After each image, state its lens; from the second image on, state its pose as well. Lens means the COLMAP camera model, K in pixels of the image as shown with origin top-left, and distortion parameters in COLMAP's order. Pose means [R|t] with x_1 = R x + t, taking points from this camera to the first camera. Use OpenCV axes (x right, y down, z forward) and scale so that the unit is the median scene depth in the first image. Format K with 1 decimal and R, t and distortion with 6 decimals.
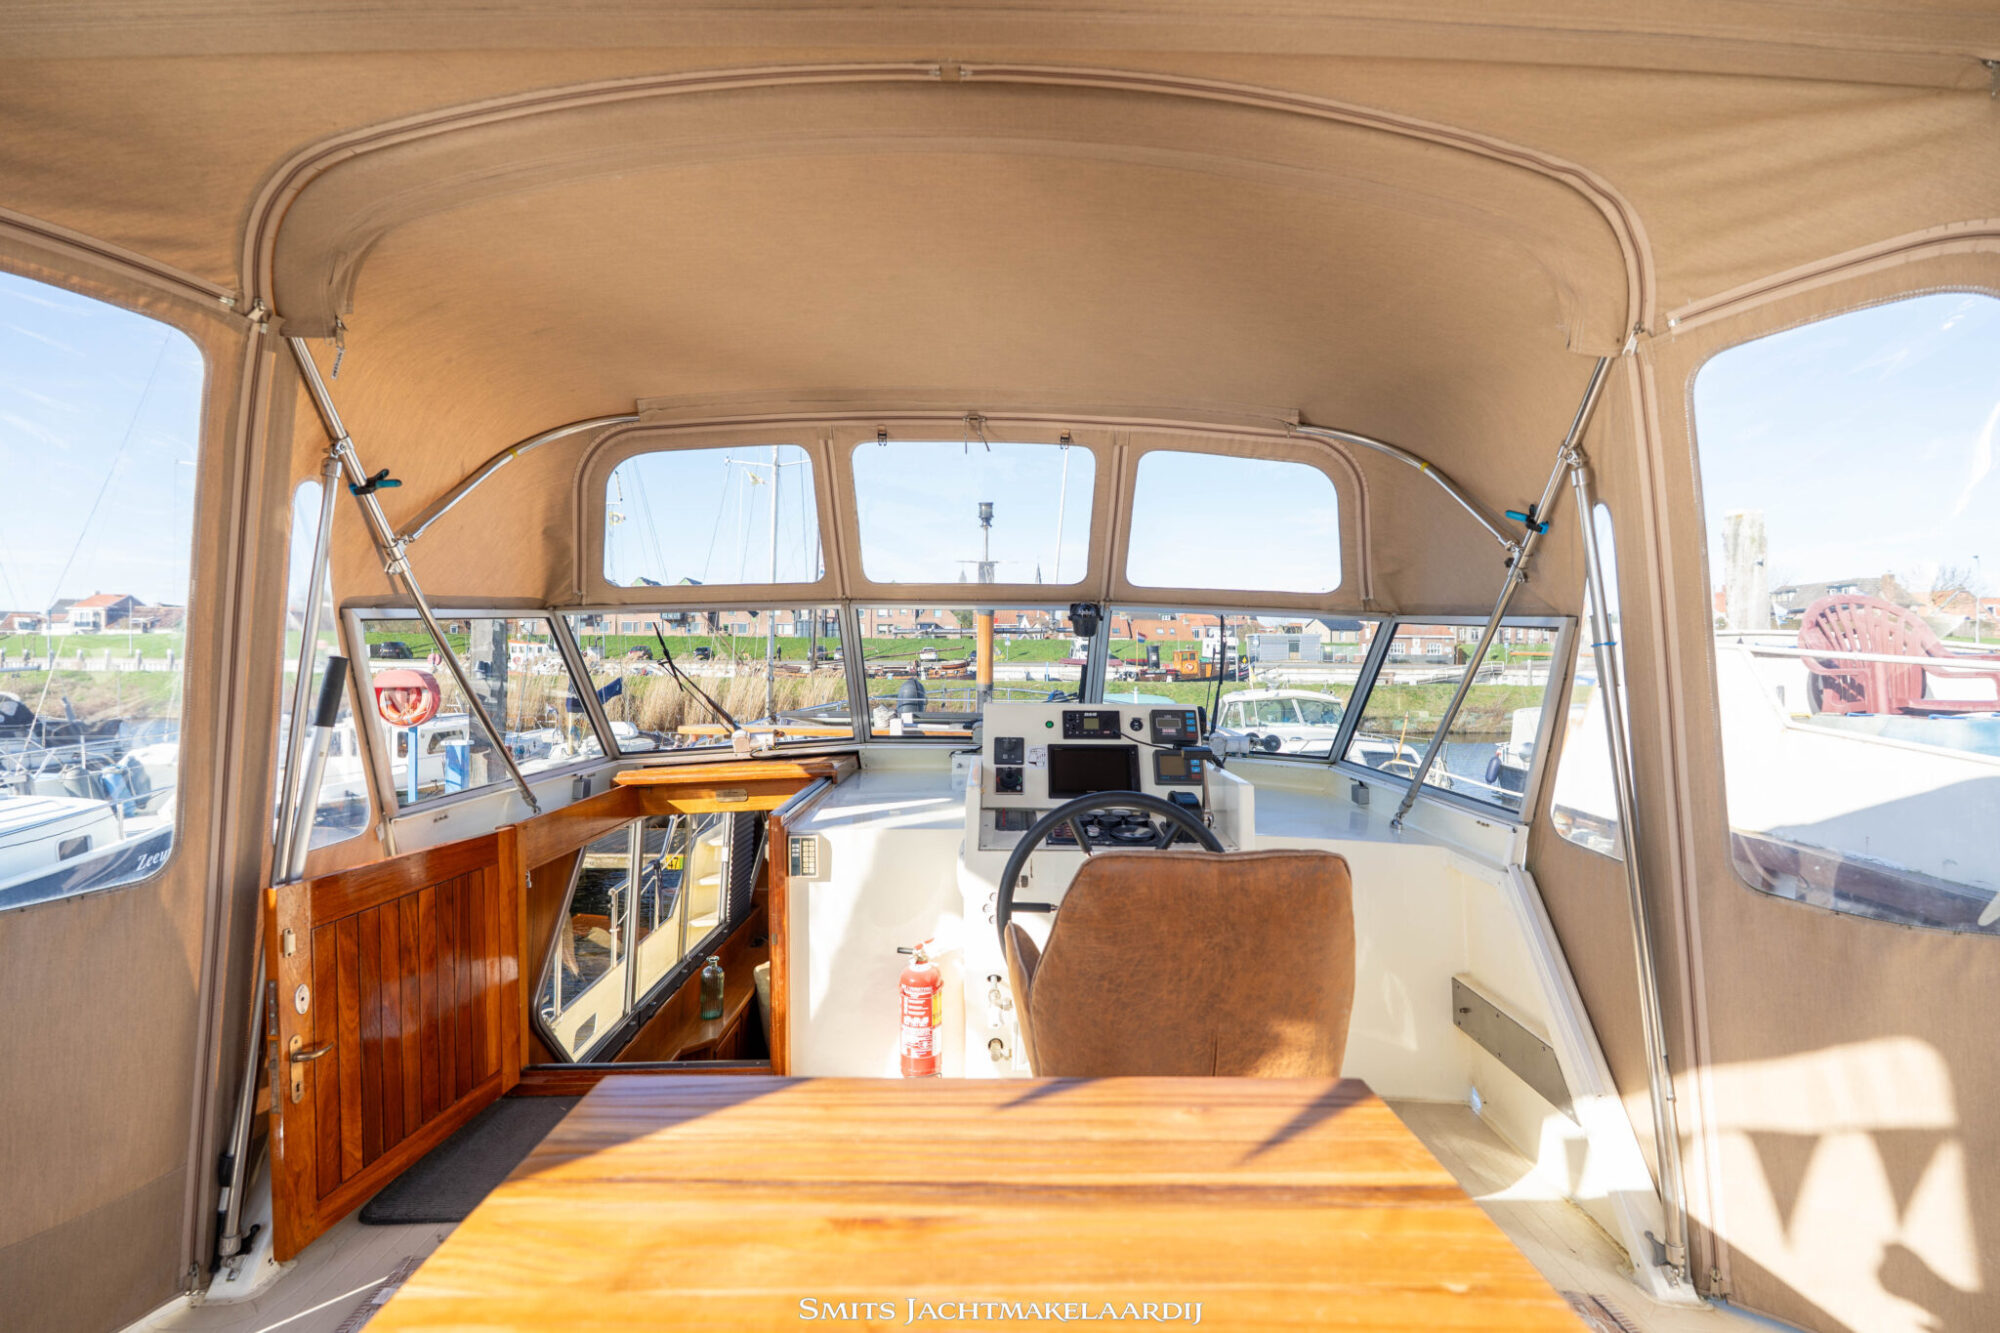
lens RADIAL K [[880.1, 0, 1000.0], [0, 880.1, 666.5], [0, 0, 1]] dist [-0.000356, -0.000602]
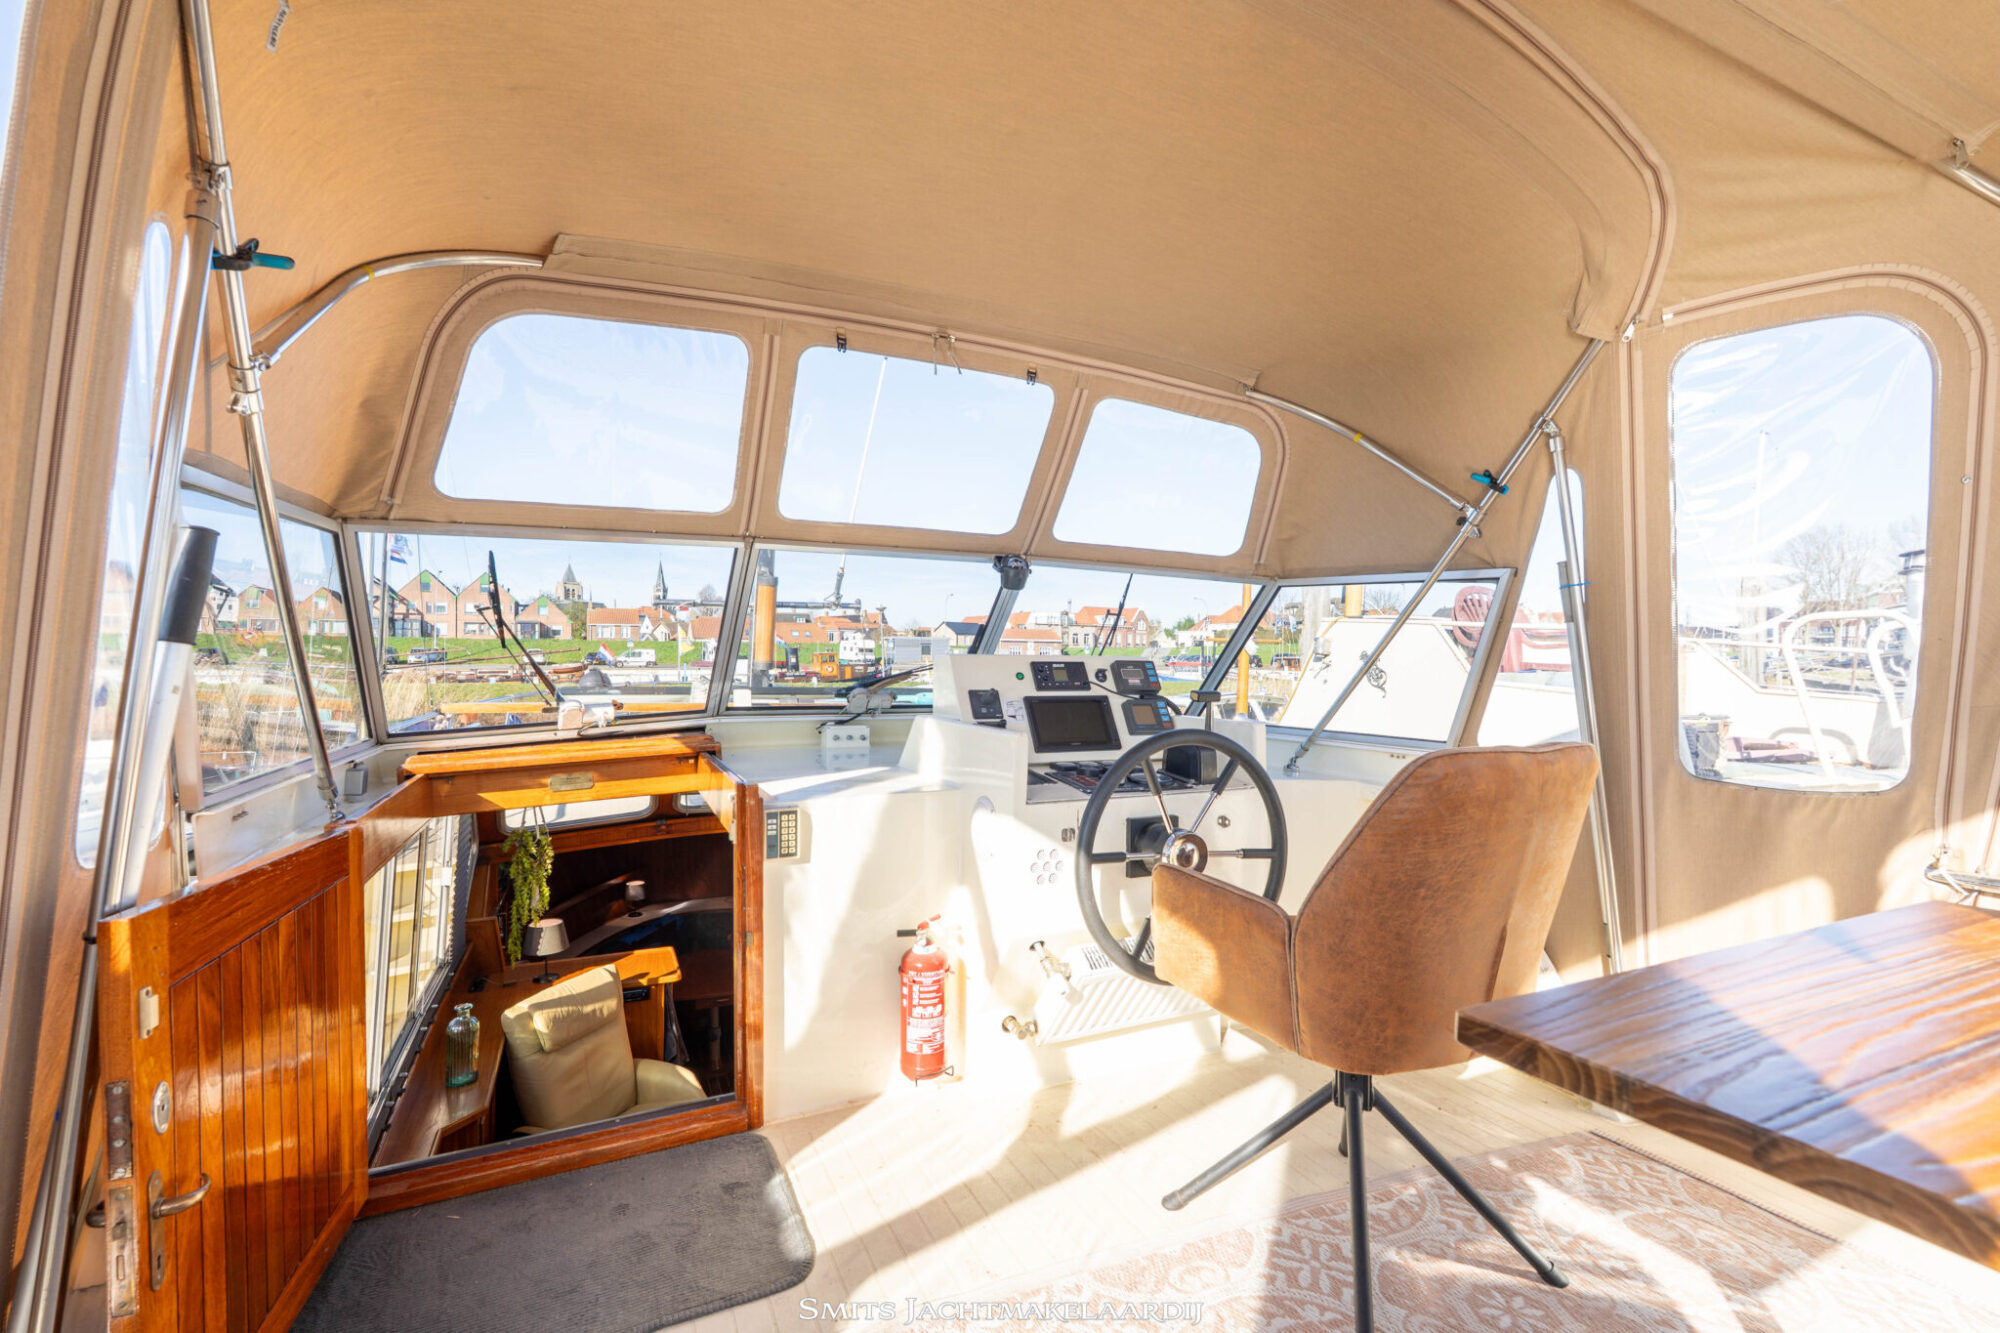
lens RADIAL K [[877.1, 0, 1000.0], [0, 877.1, 666.5], [0, 0, 1]] dist [-0.003084, -0.000487]
pose [[0.910335, -0.000124, 0.413872, -0.351250], [0.002649, 0.999981, -0.005528, 0.061227], [-0.413864, 0.006129, 0.910318, 0.163554]]
